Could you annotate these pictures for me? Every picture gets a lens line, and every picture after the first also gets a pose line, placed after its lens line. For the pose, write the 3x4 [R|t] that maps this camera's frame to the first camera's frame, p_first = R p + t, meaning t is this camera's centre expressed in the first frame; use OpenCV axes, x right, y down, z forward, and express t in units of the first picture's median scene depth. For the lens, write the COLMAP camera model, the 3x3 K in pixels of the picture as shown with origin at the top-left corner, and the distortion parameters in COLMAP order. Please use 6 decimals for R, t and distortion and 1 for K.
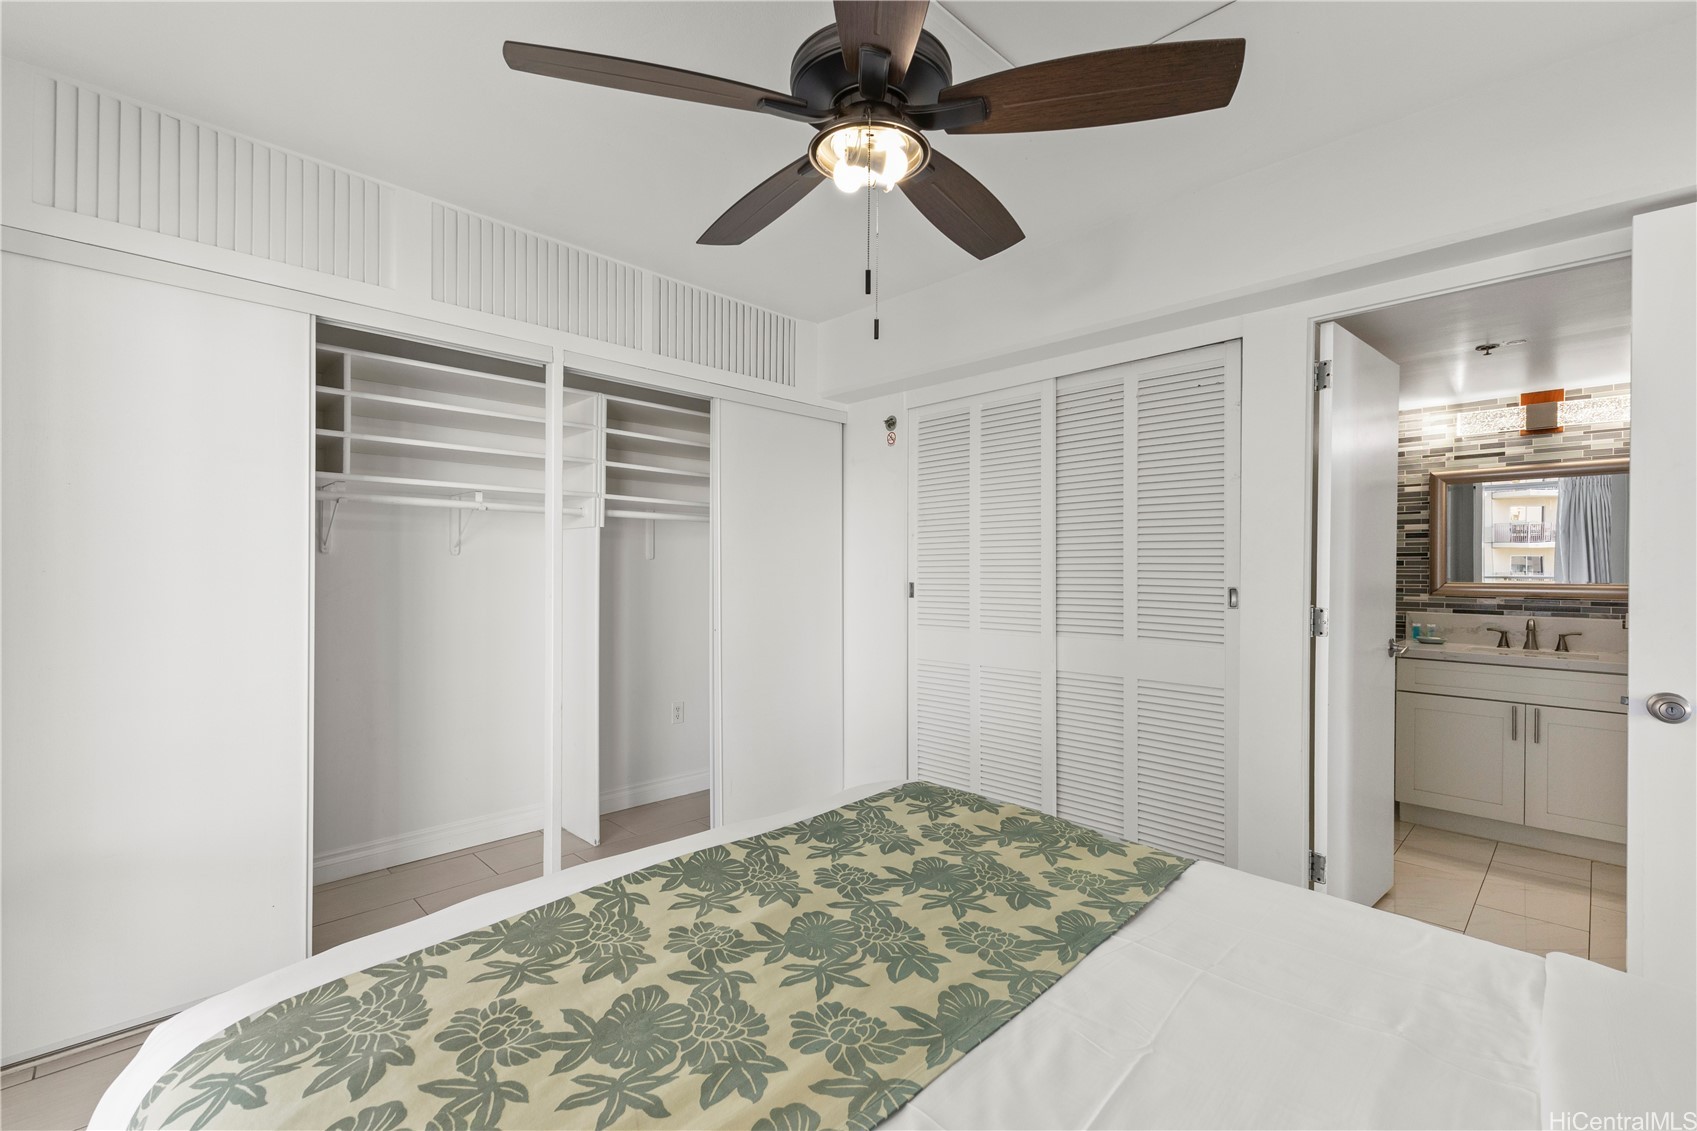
lens RADIAL K [[730.9, 0, 856.6], [0, 730.9, 570.6], [0, 0, 1]] dist [0.013395, -0.000086]
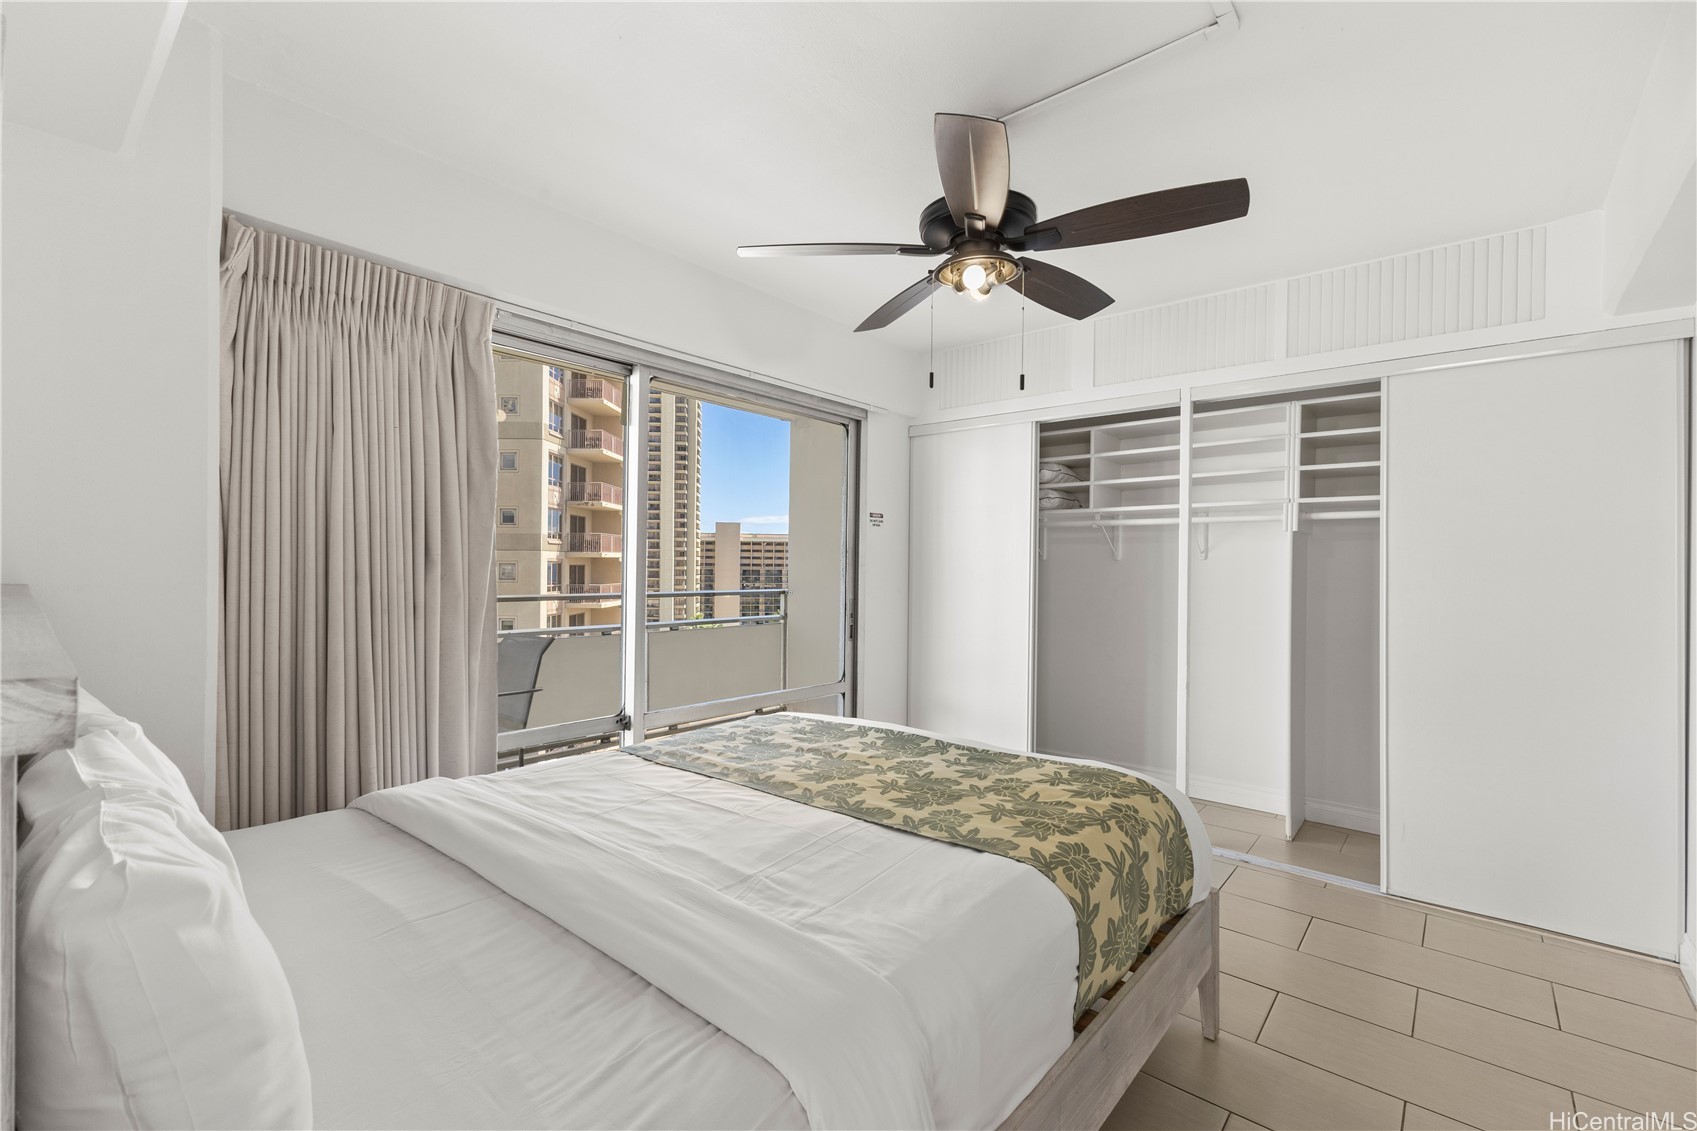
lens RADIAL K [[730.9, 0, 856.6], [0, 730.9, 570.6], [0, 0, 1]] dist [0.013395, -0.000086]
pose [[0.103287, 0.004261, -0.994643, 1.622662], [-0.008796, 0.999956, 0.003370, -0.005579], [0.994613, 0.008401, 0.103320, 0.751502]]
